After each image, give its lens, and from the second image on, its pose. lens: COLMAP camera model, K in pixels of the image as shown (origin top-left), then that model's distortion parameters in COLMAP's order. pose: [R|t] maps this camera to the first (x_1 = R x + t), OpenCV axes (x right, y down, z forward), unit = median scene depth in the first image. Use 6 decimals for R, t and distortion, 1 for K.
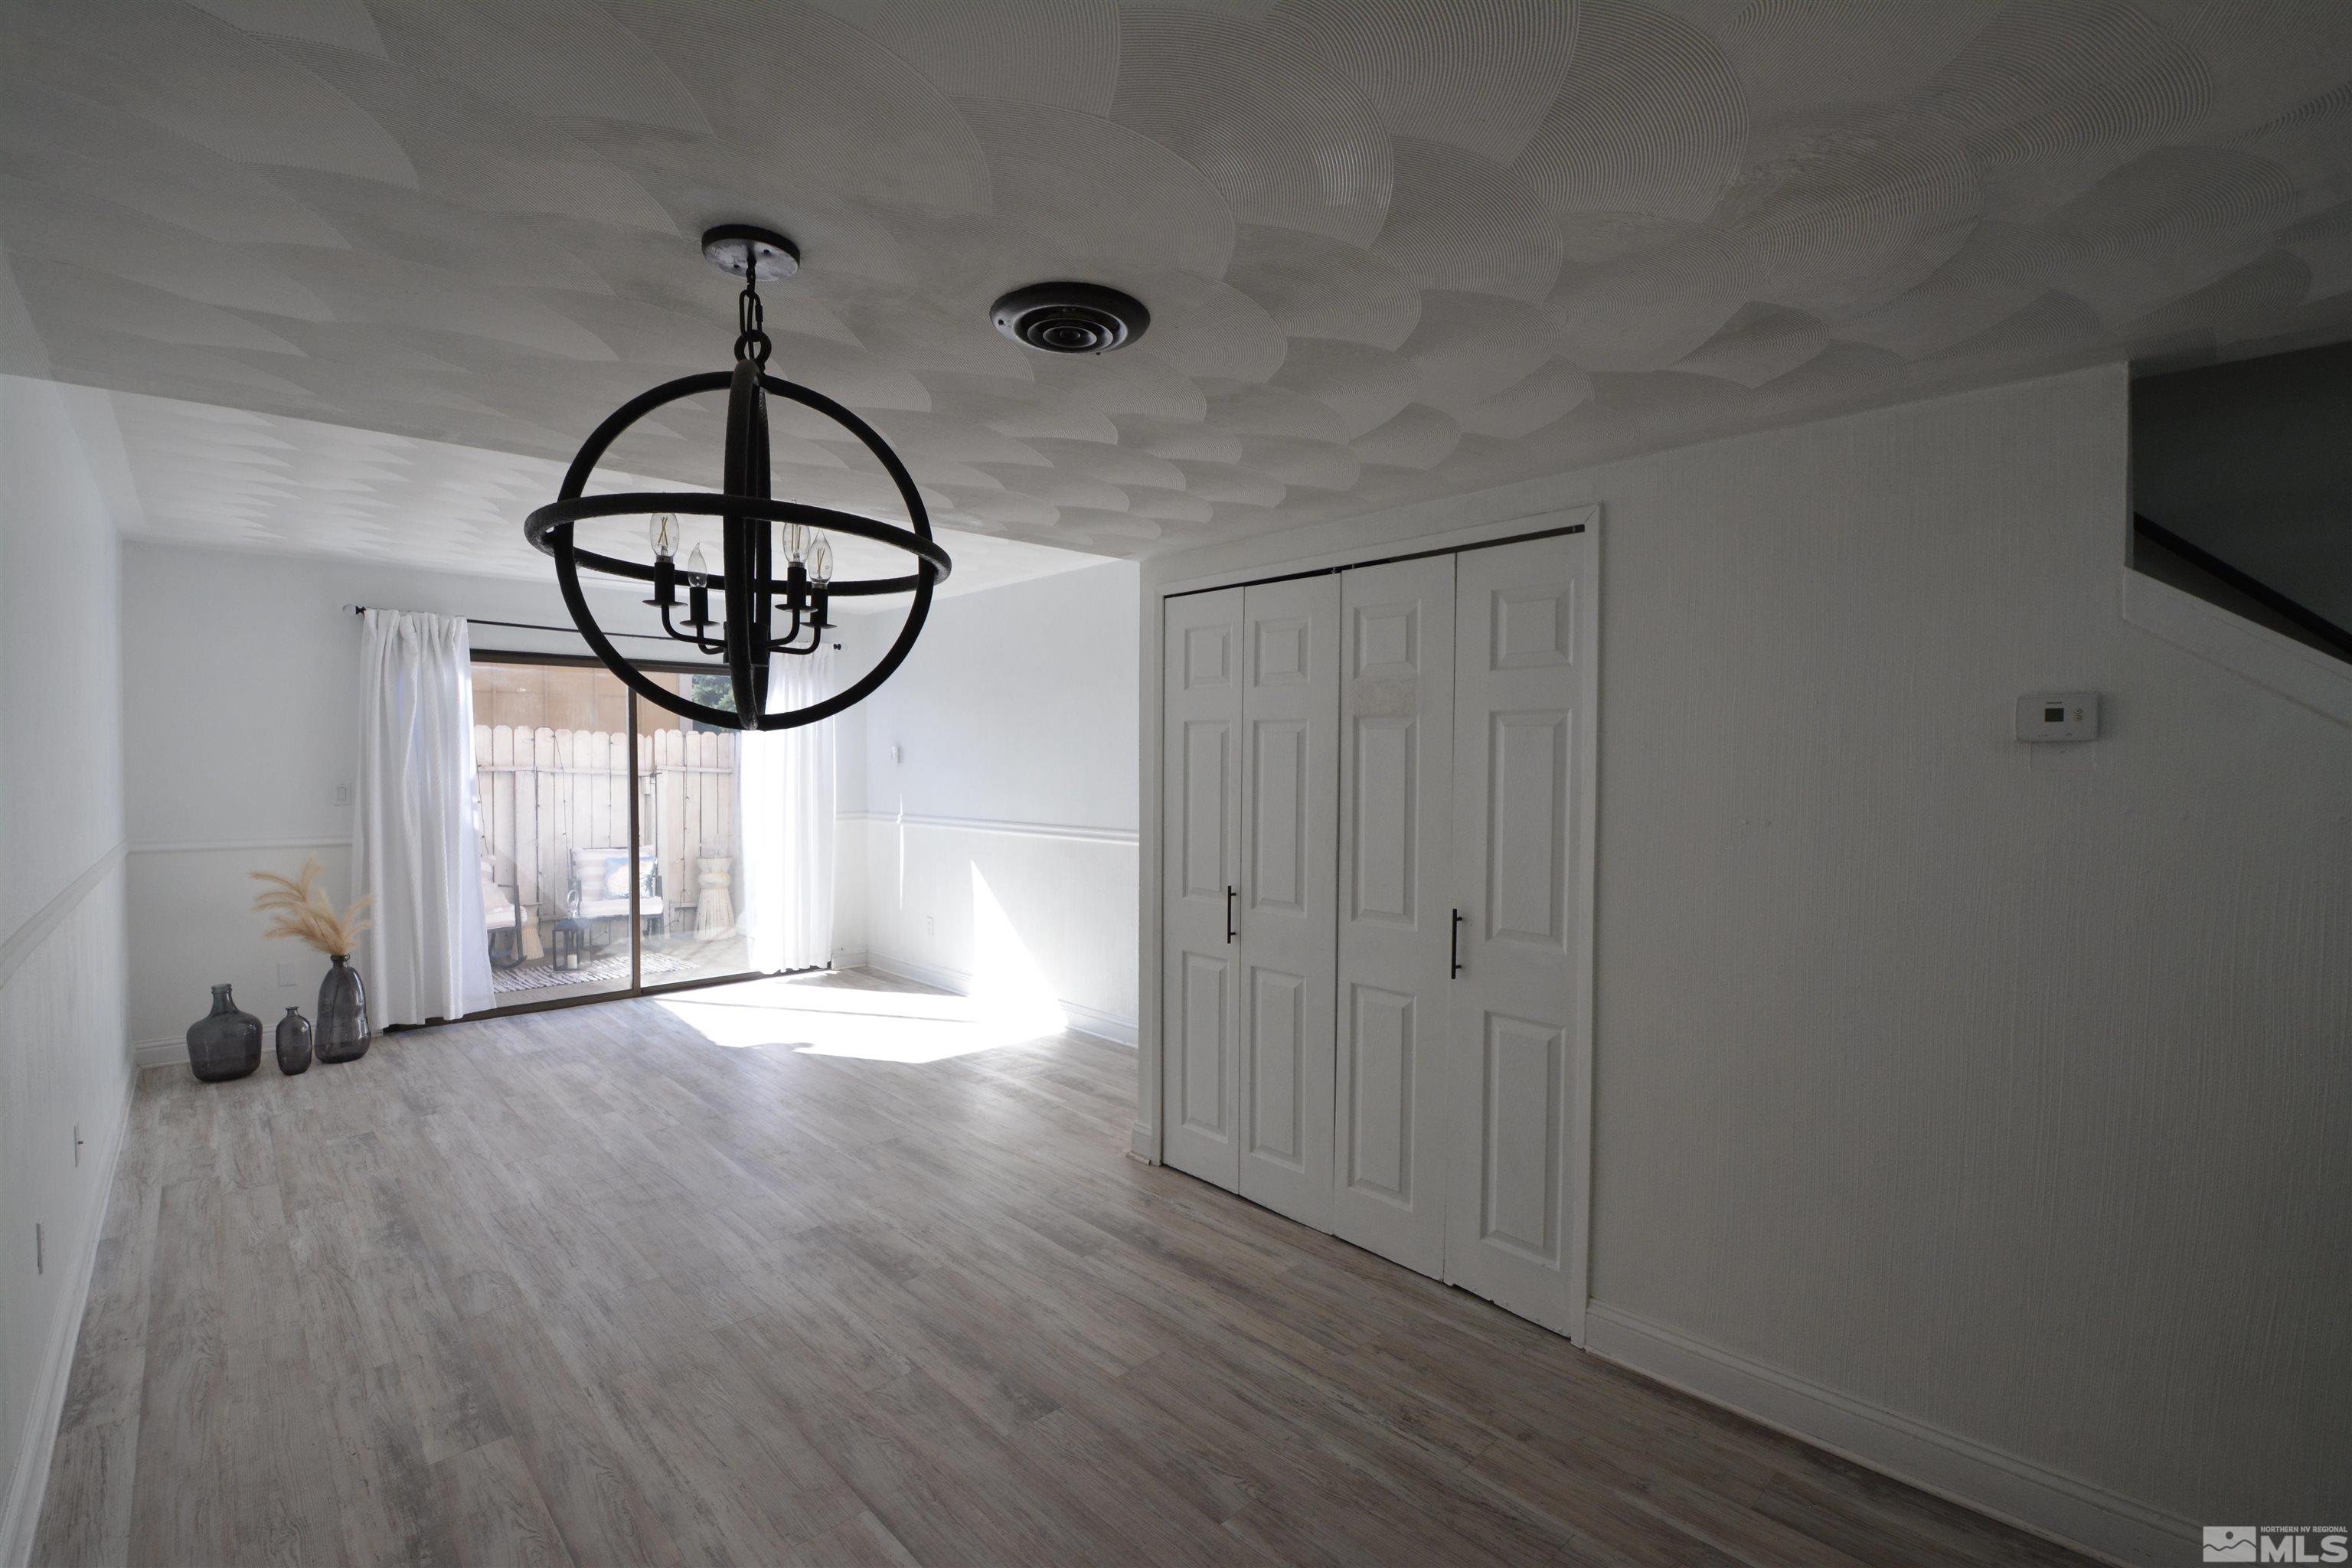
lens RADIAL K [[1040.2, 0, 1176.1], [0, 1040.2, 788.9], [0, 0, 1]] dist [-0.004508, -0.013404]
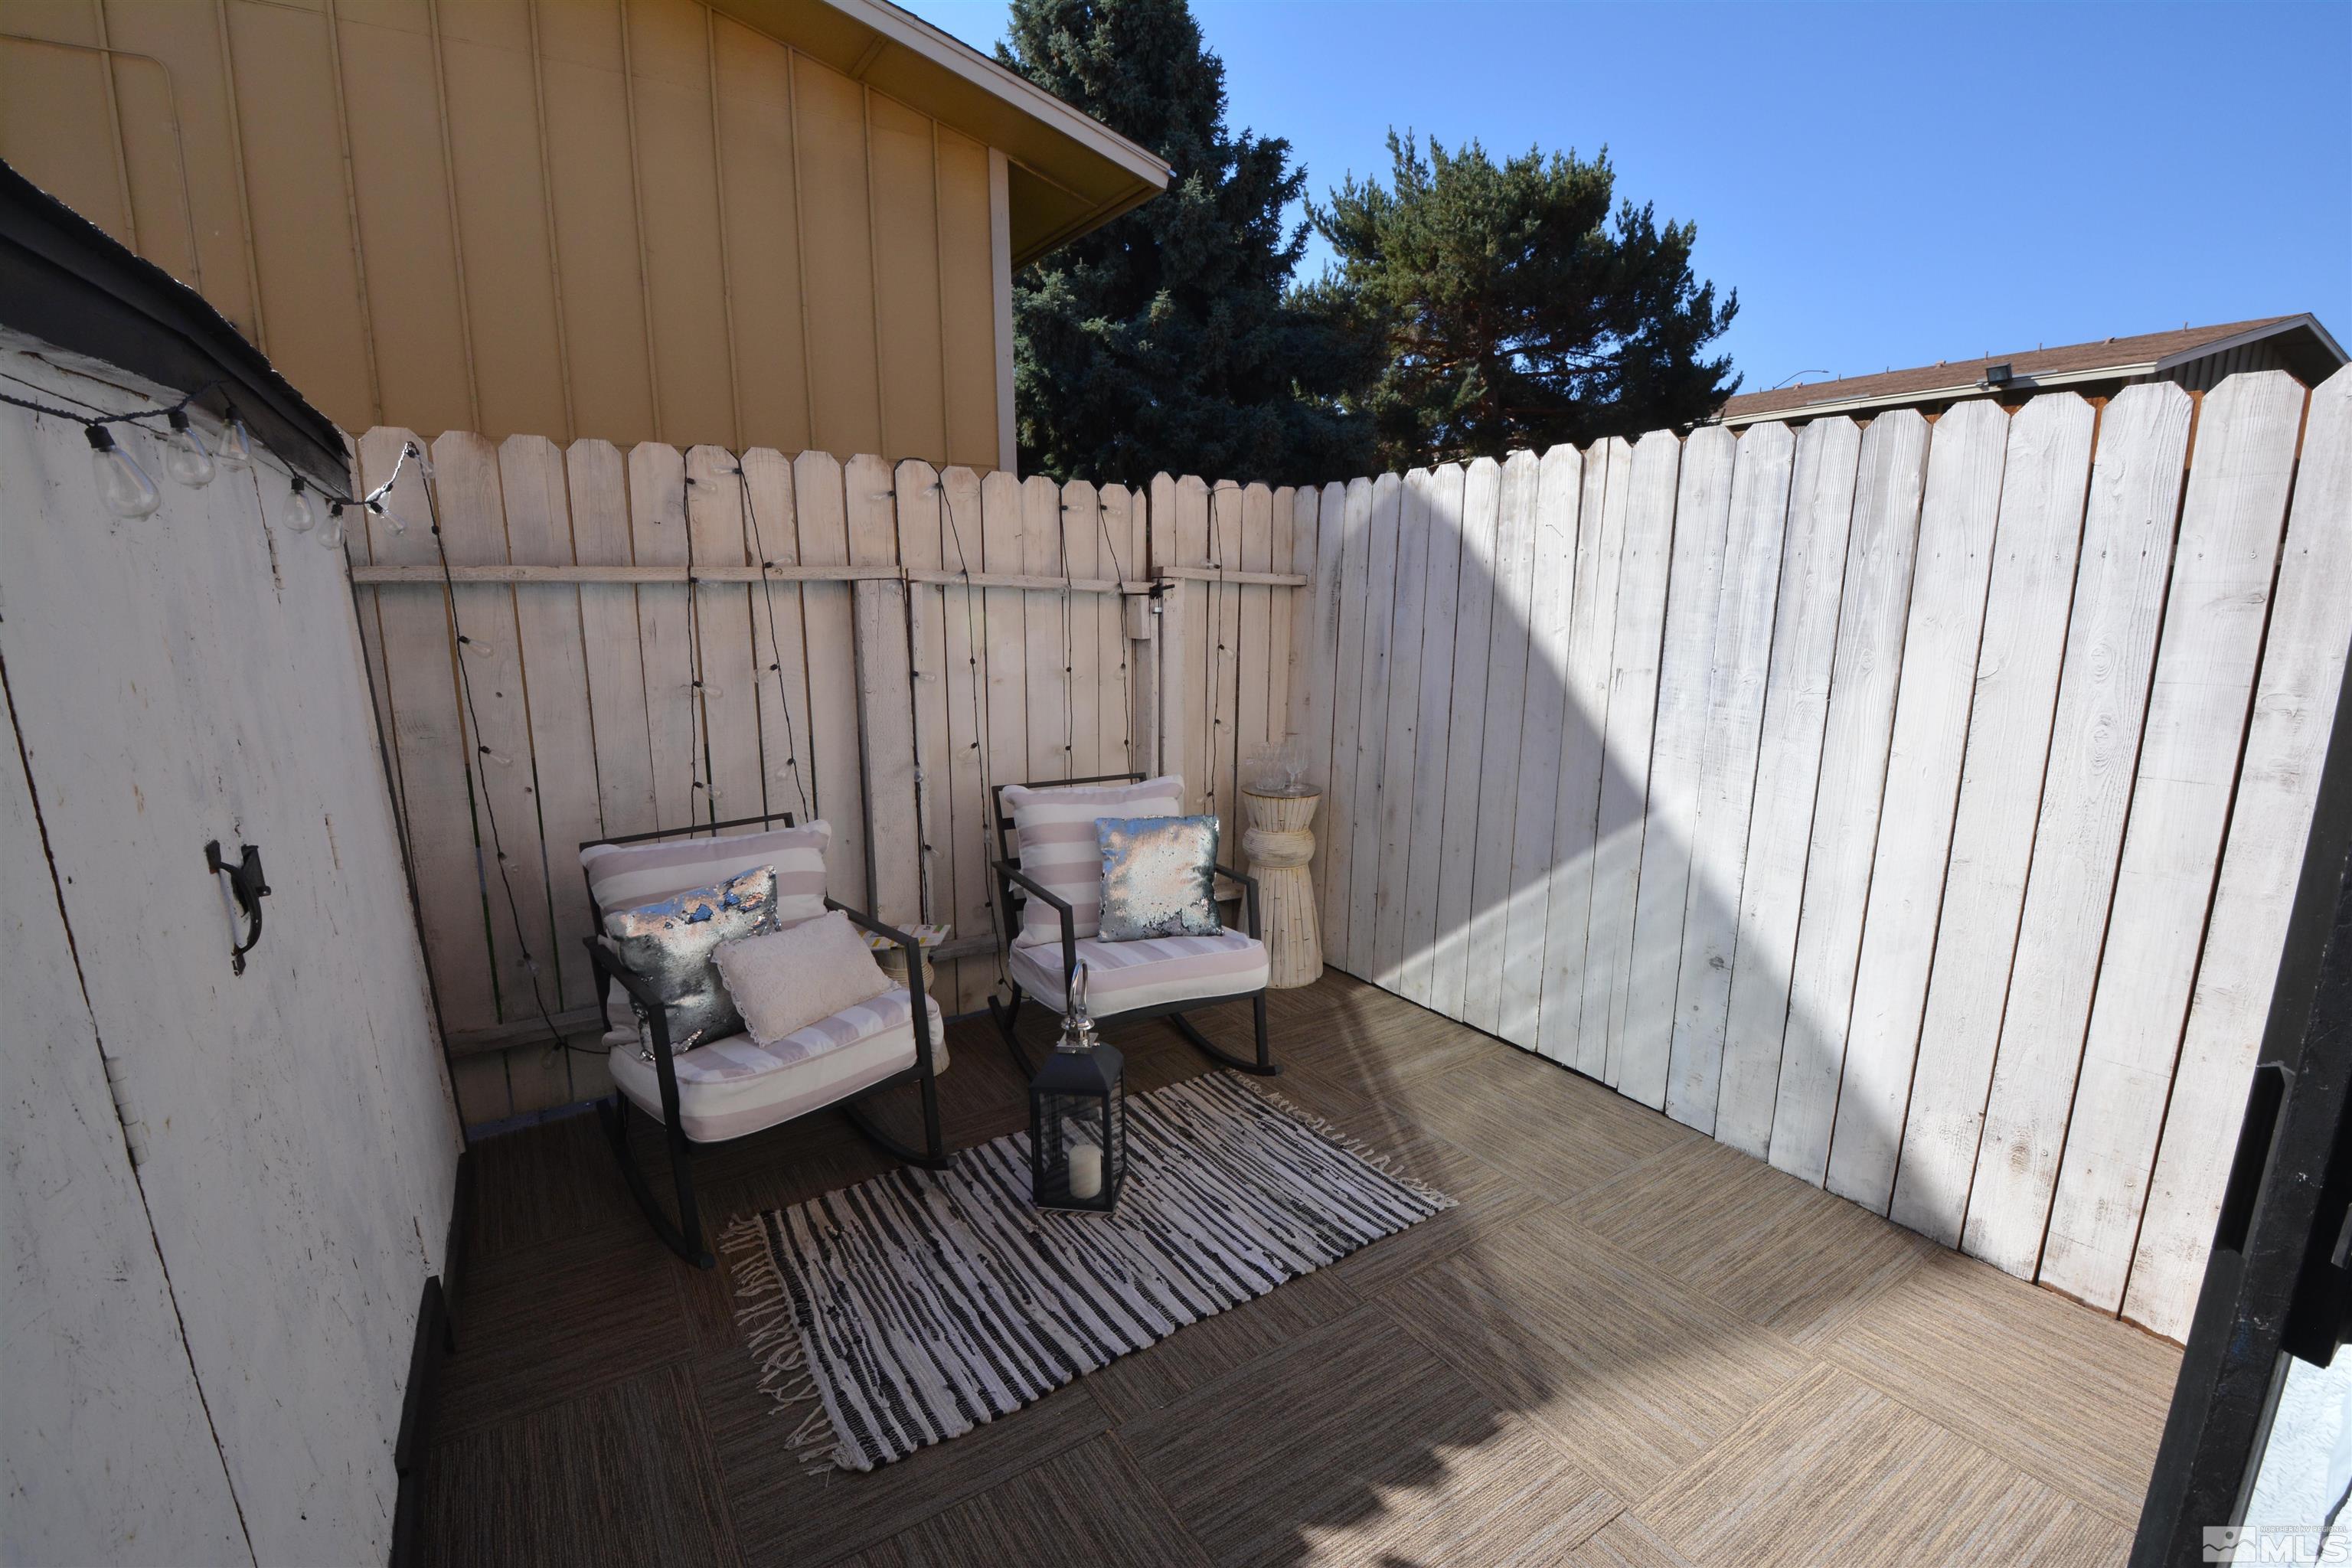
lens RADIAL K [[1040.2, 0, 1179.1], [0, 1040.2, 785.2], [0, 0, 1]] dist [-0.004508, -0.013404]
pose [[0.985840, 0.039008, -0.163087, -1.003132], [-0.009041, 0.983517, 0.180592, -0.028668], [0.167443, -0.176560, 0.969943, 1.409987]]
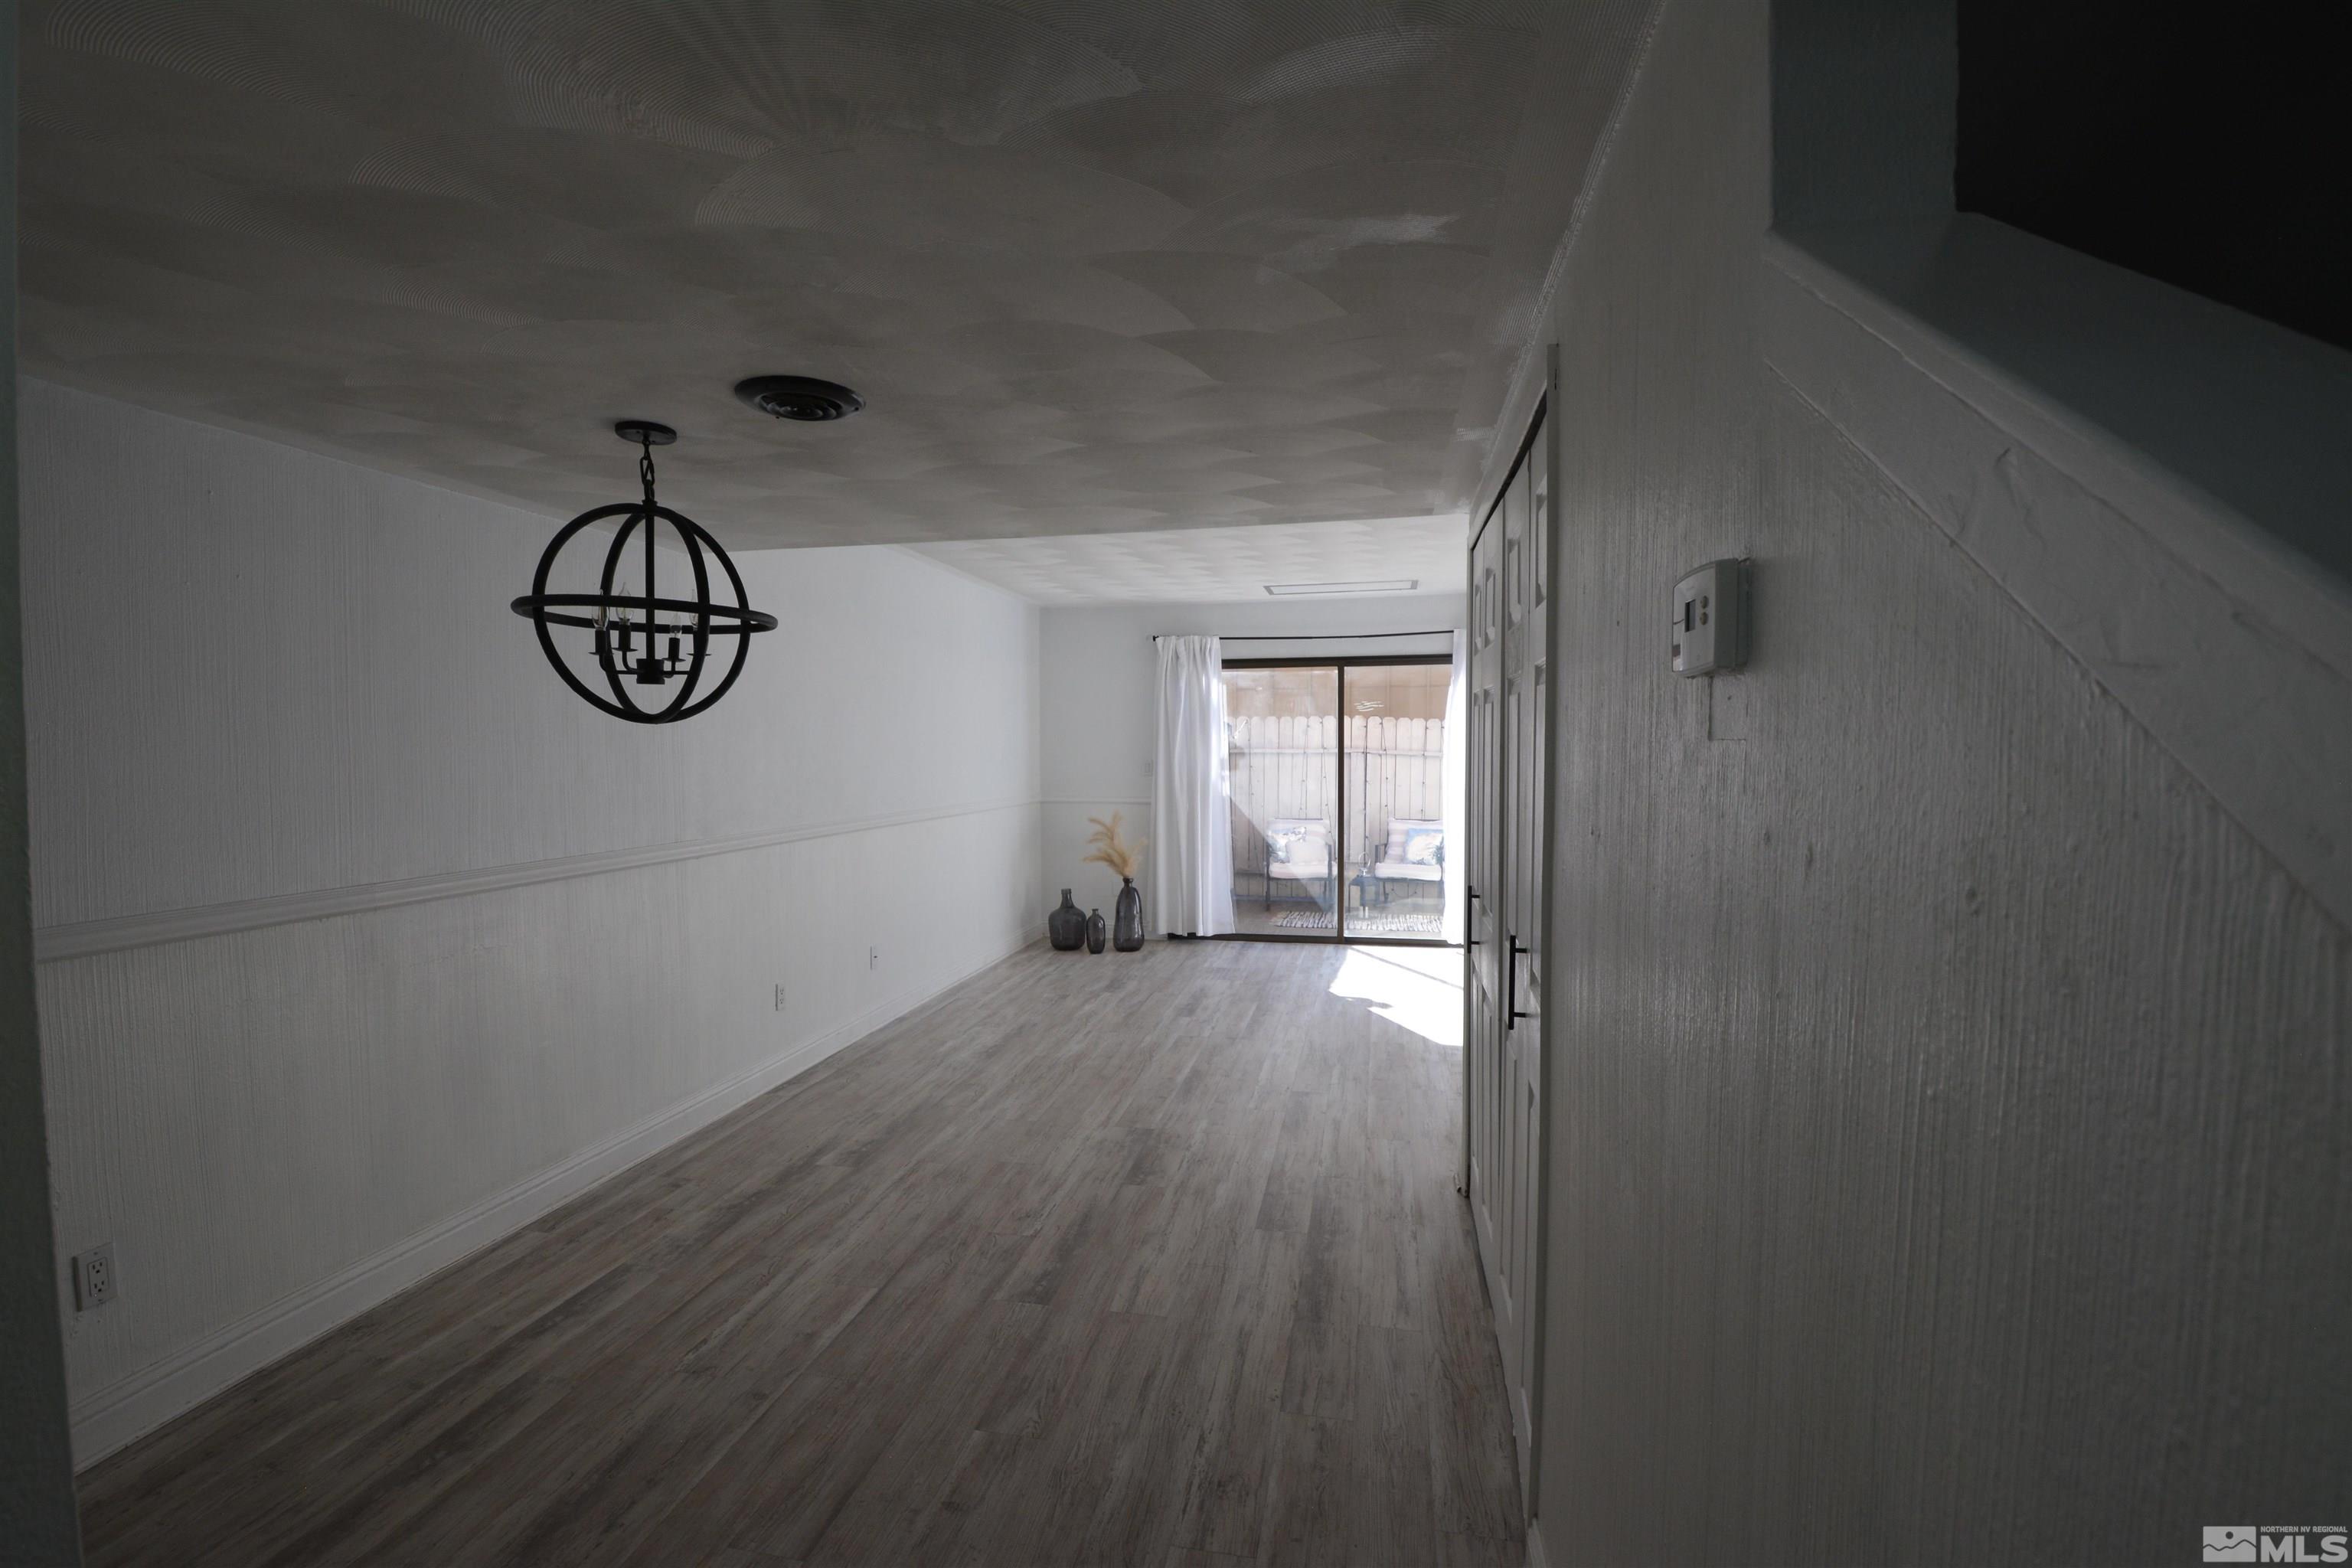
lens RADIAL K [[1040.2, 0, 1181.7], [0, 1040.2, 781.9], [0, 0, 1]] dist [-0.004508, -0.013404]
pose [[0.581525, 0.025731, -0.813122, 0.529970], [-0.018844, 0.999658, 0.018157, -0.002350], [0.813310, 0.004763, 0.581811, 0.268458]]
